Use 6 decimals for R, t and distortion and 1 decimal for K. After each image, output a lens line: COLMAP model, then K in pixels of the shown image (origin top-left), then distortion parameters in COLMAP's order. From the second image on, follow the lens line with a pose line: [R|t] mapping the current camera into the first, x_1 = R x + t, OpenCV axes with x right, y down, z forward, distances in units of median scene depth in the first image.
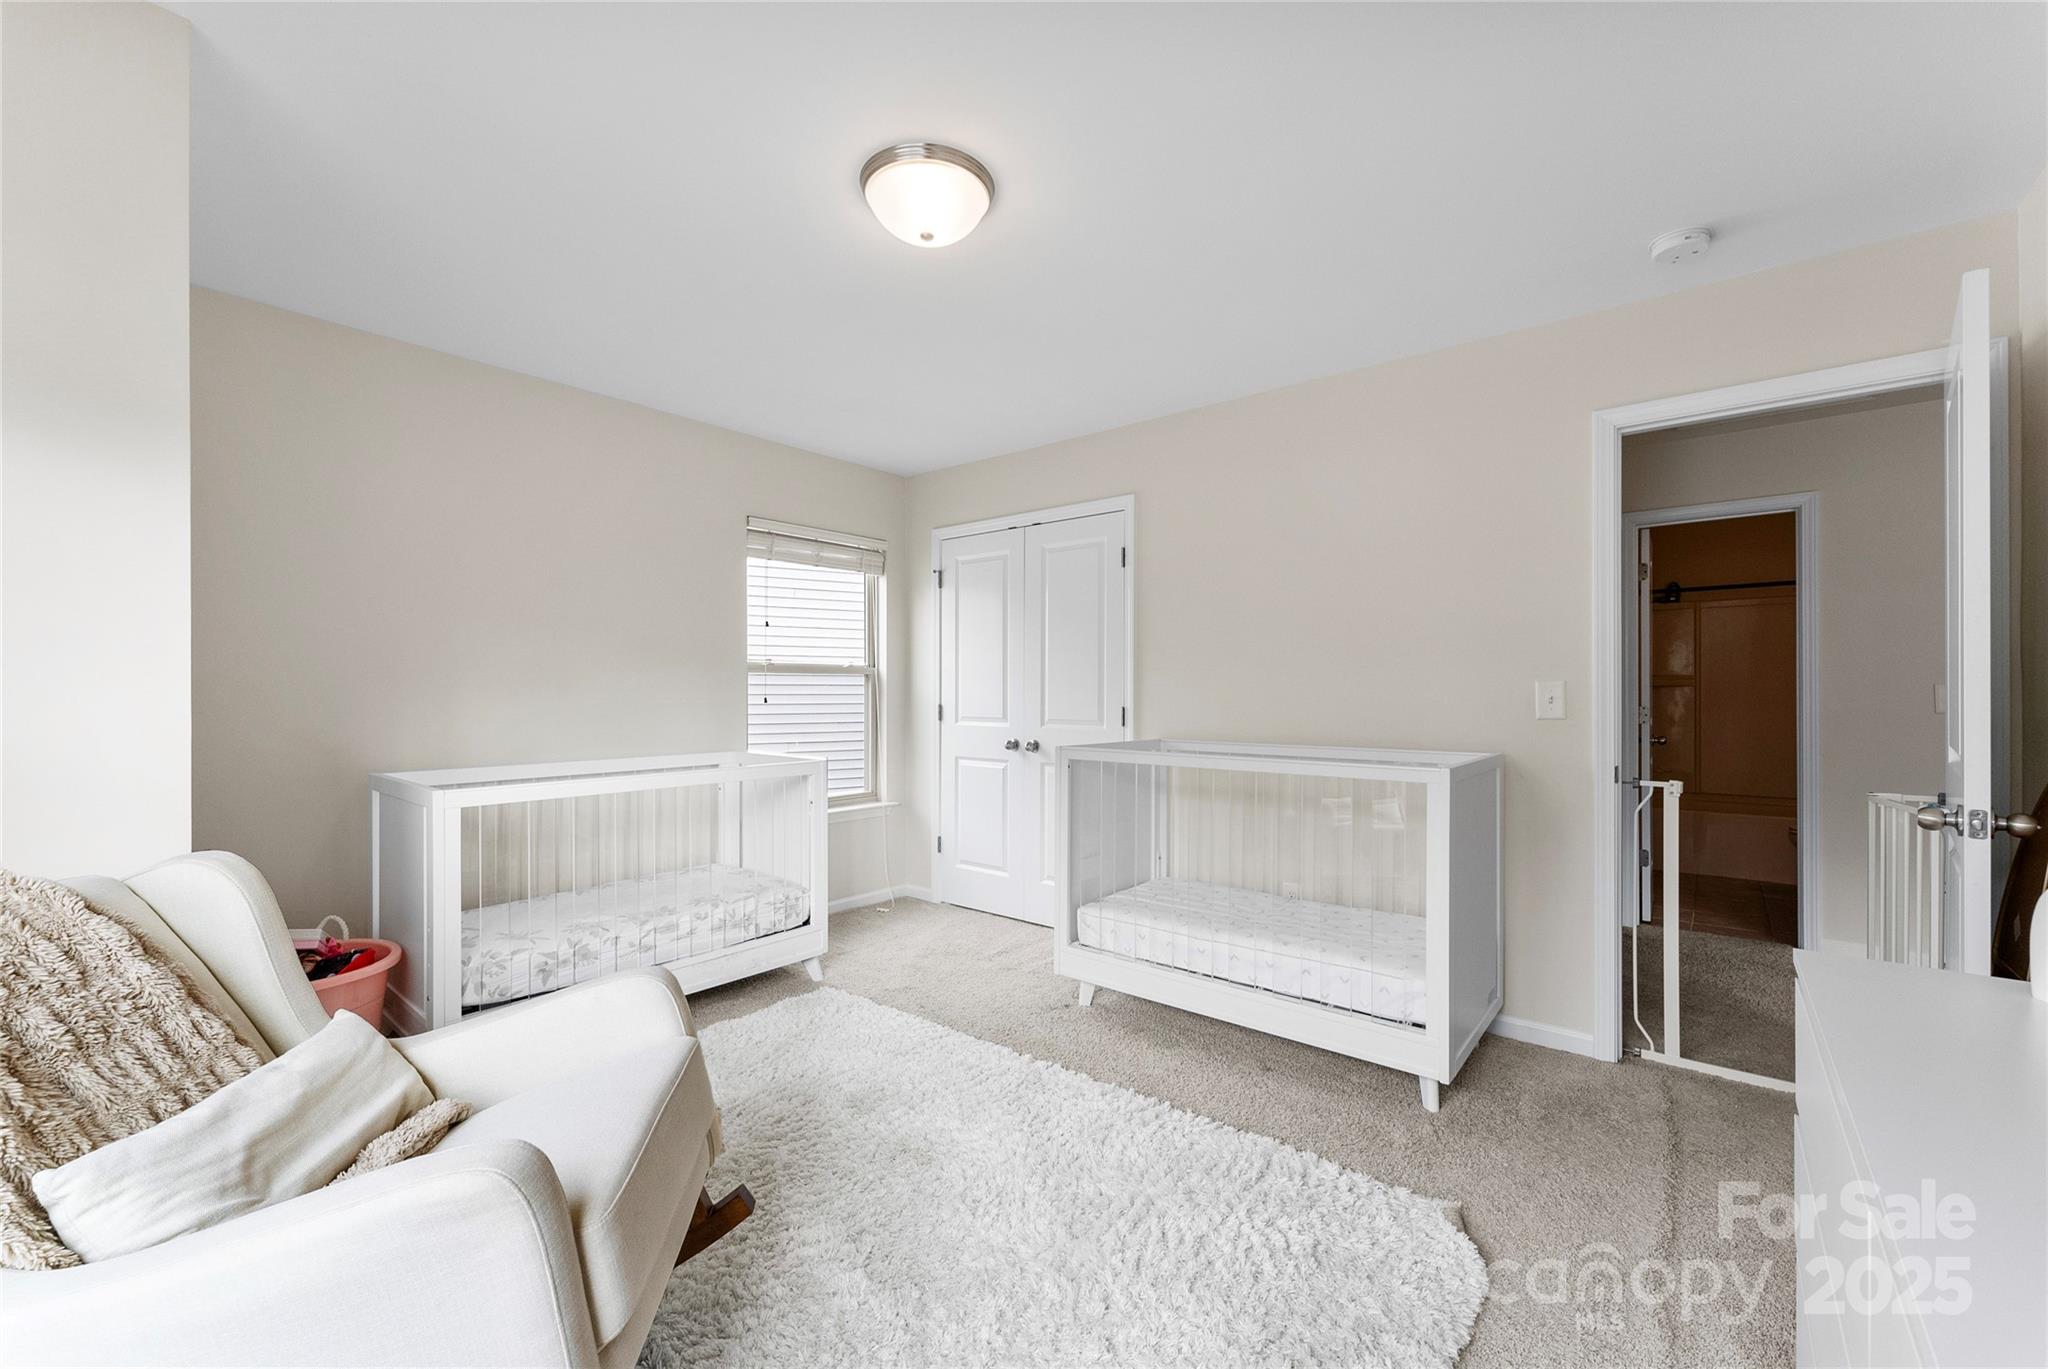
lens RADIAL K [[821.4, 0, 1024.0], [0, 821.4, 684.5], [0, 0, 1]] dist [0.000240, -0.000067]
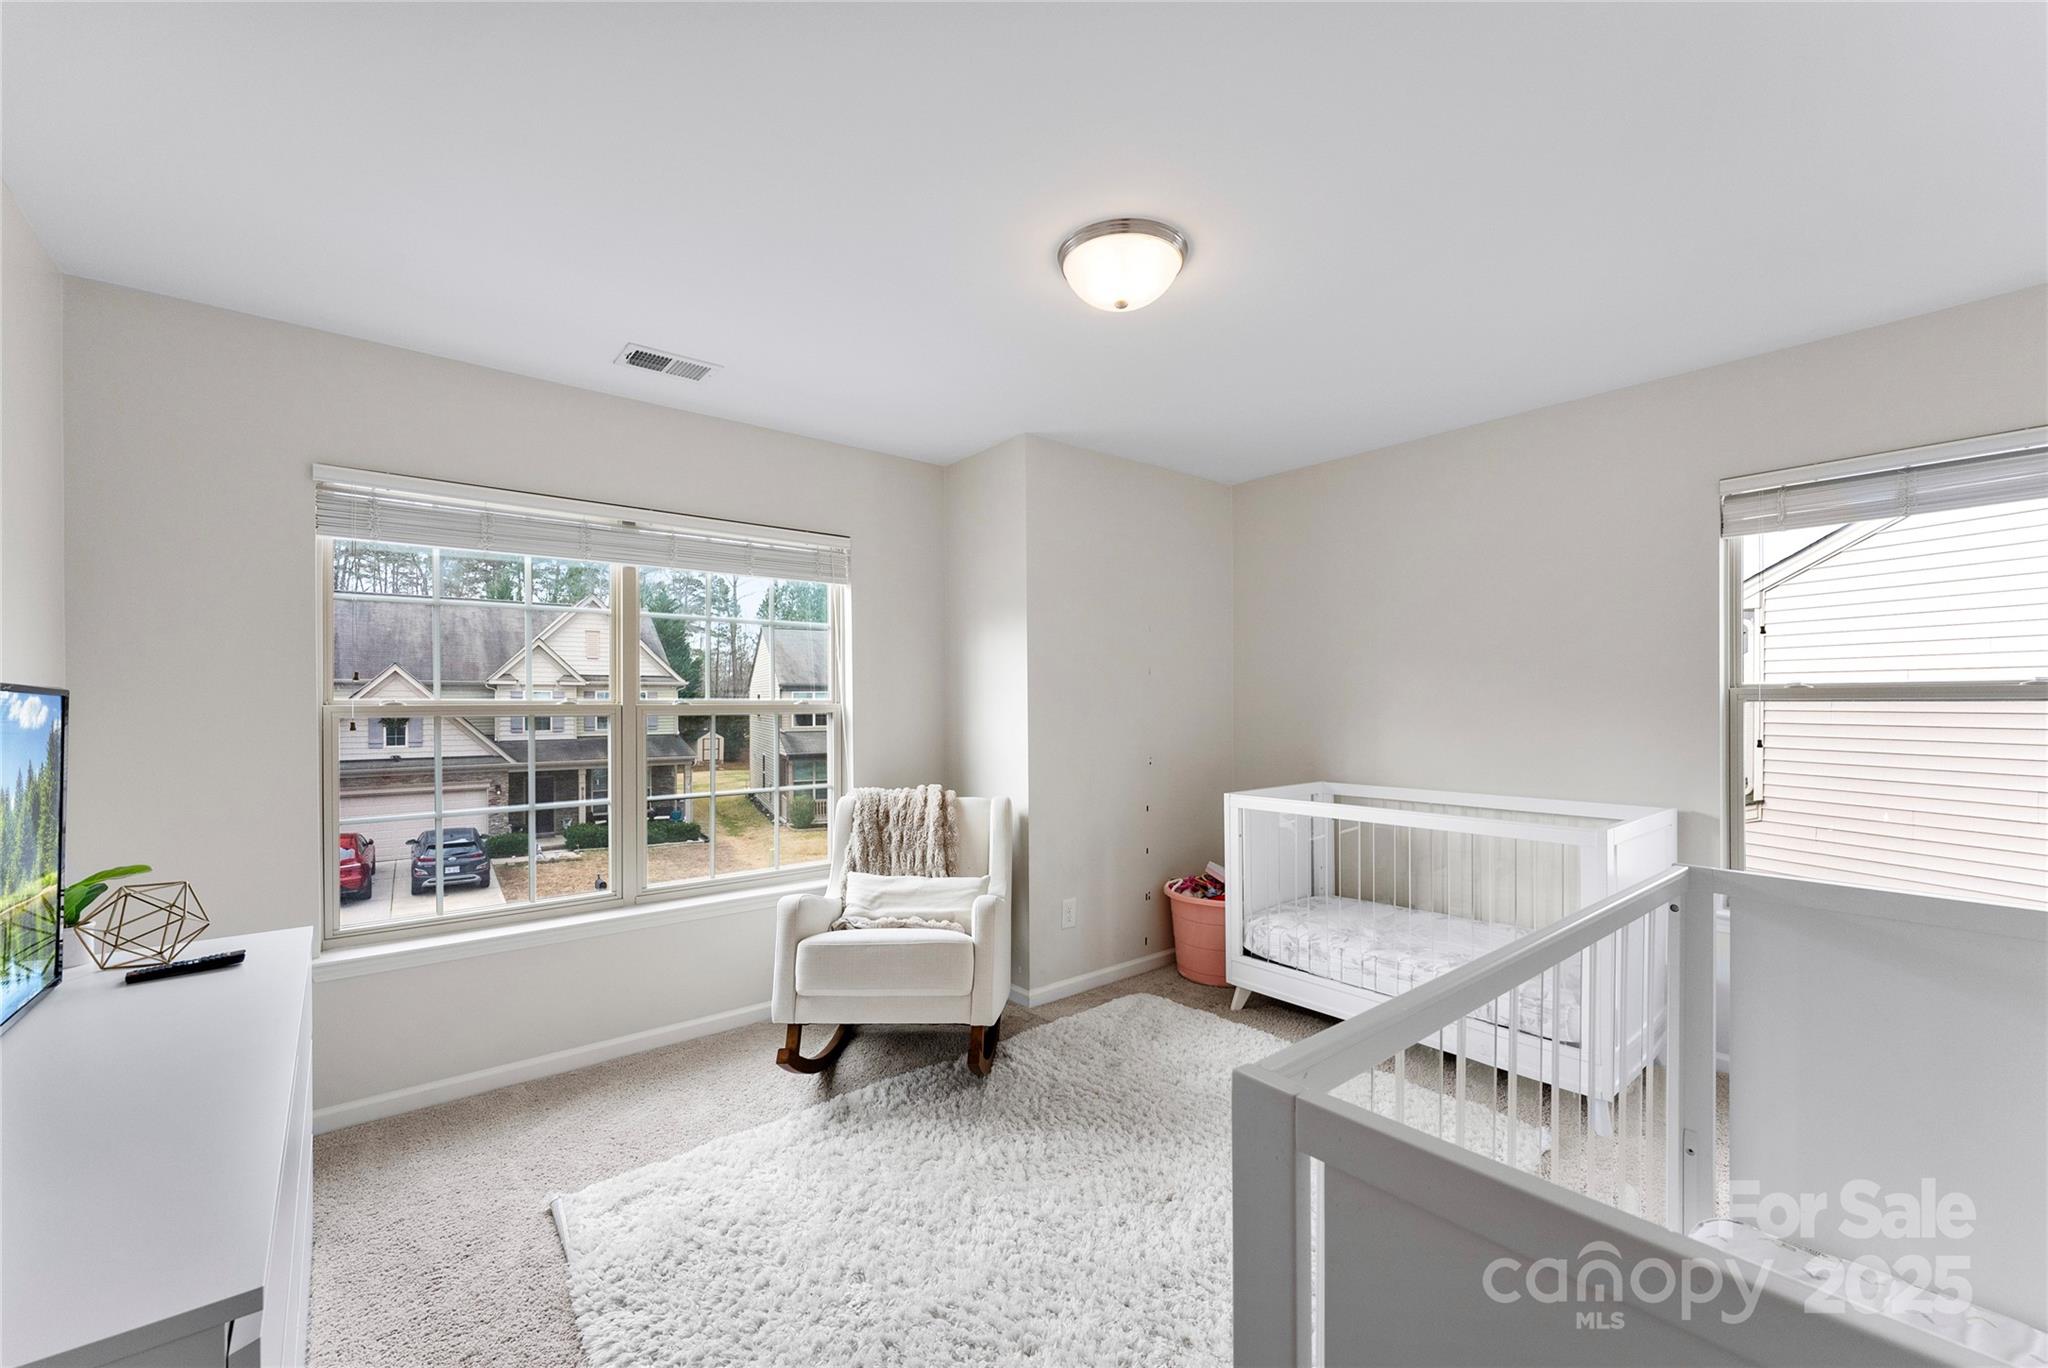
lens RADIAL K [[821.4, 0, 1024.0], [0, 821.4, 684.0], [0, 0, 1]] dist [0.000240, -0.000067]
pose [[-0.166218, -0.020017, -0.985886, 0.660570], [0.007802, 0.999736, -0.021613, -0.026457], [0.986058, -0.011284, -0.166018, 0.756238]]
